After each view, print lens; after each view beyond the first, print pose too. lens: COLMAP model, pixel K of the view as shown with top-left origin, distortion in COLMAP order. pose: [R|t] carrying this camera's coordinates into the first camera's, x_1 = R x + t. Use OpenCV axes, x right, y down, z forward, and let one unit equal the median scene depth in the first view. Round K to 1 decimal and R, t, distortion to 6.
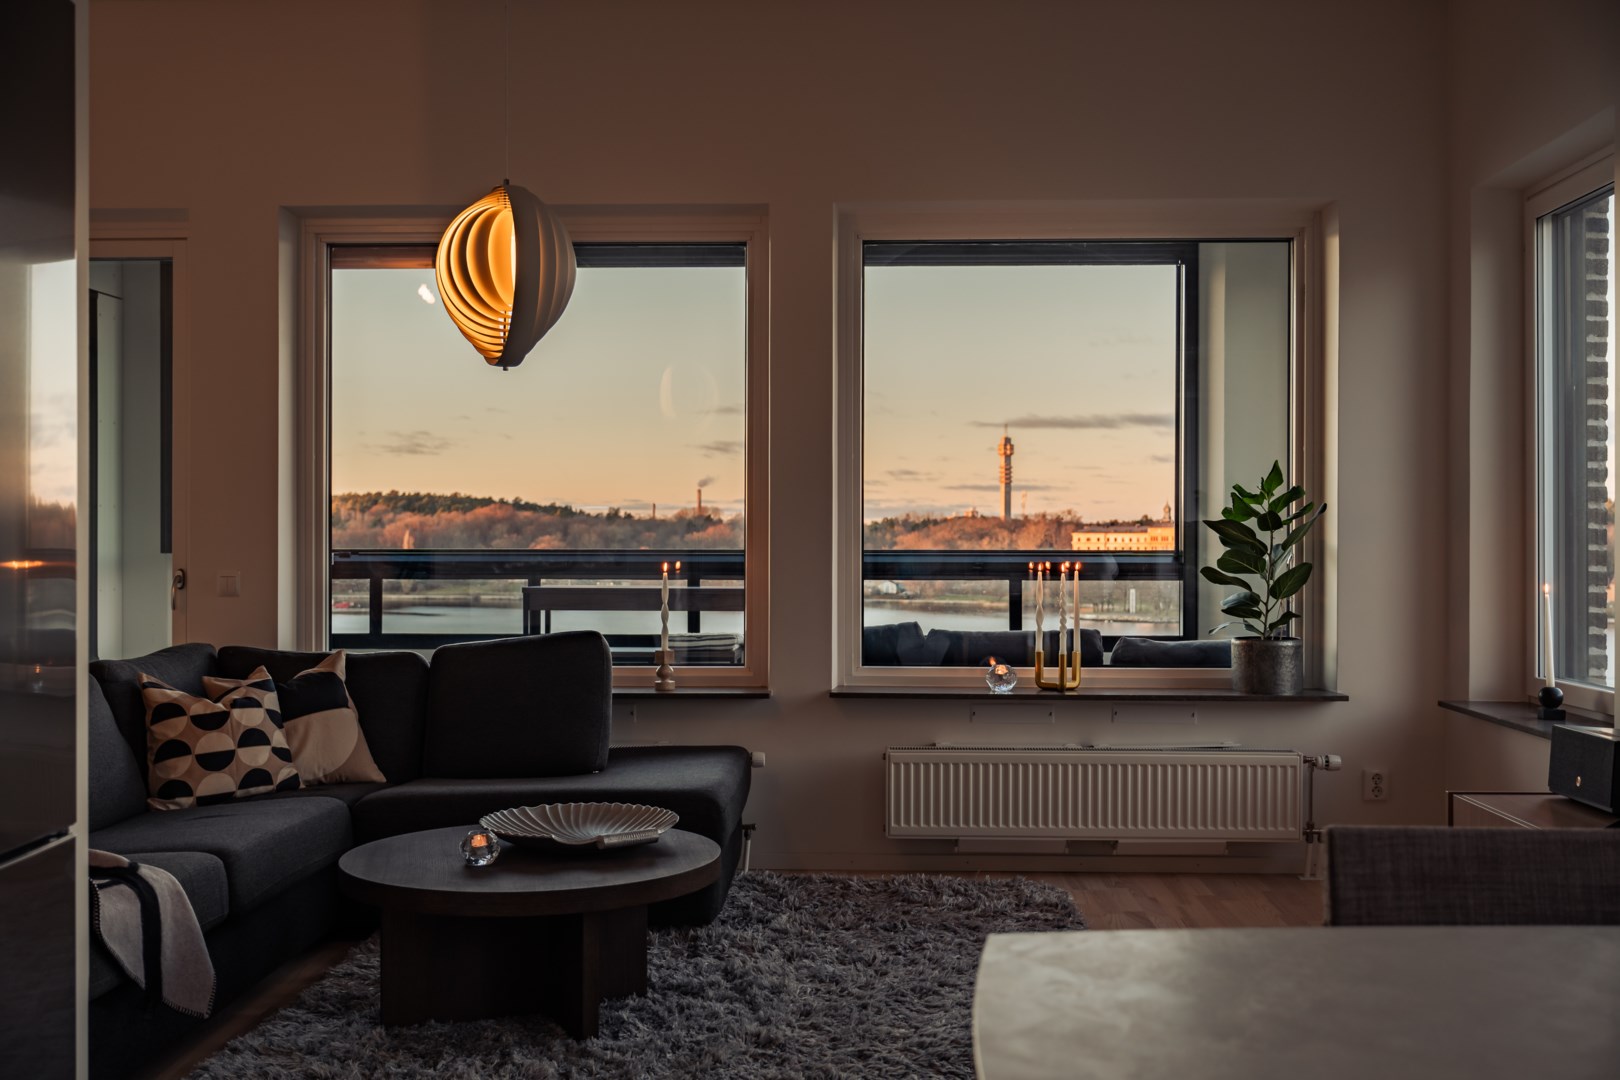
lens RADIAL K [[1729.1, 0, 815.7], [0, 1729.1, 546.6], [0, 0, 1]] dist [0.020966, 0.000000]
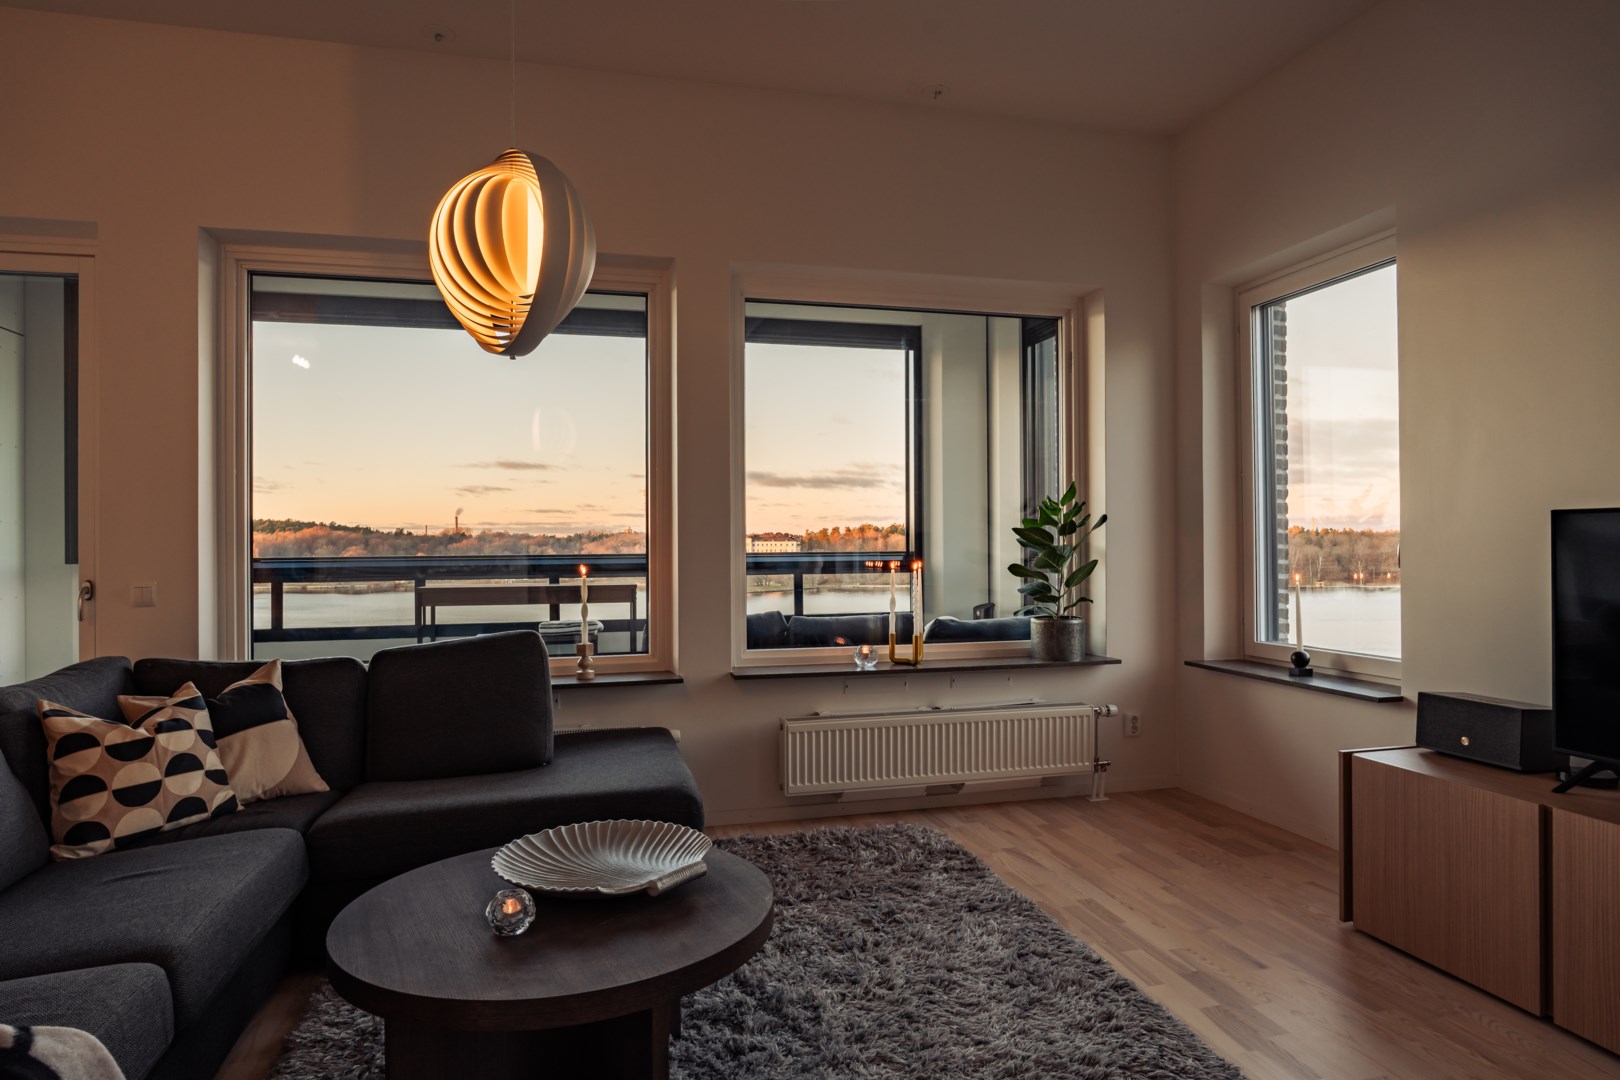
lens RADIAL K [[950.8, 0, 795.3], [0, 950.8, 541.6], [0, 0, 1]] dist [-0.004440, -0.002479]
pose [[0.956318, -0.007512, 0.292231, -0.142252], [0.010088, 0.999922, -0.007307, -0.001393], [-0.292153, 0.009936, 0.956320, 0.374486]]
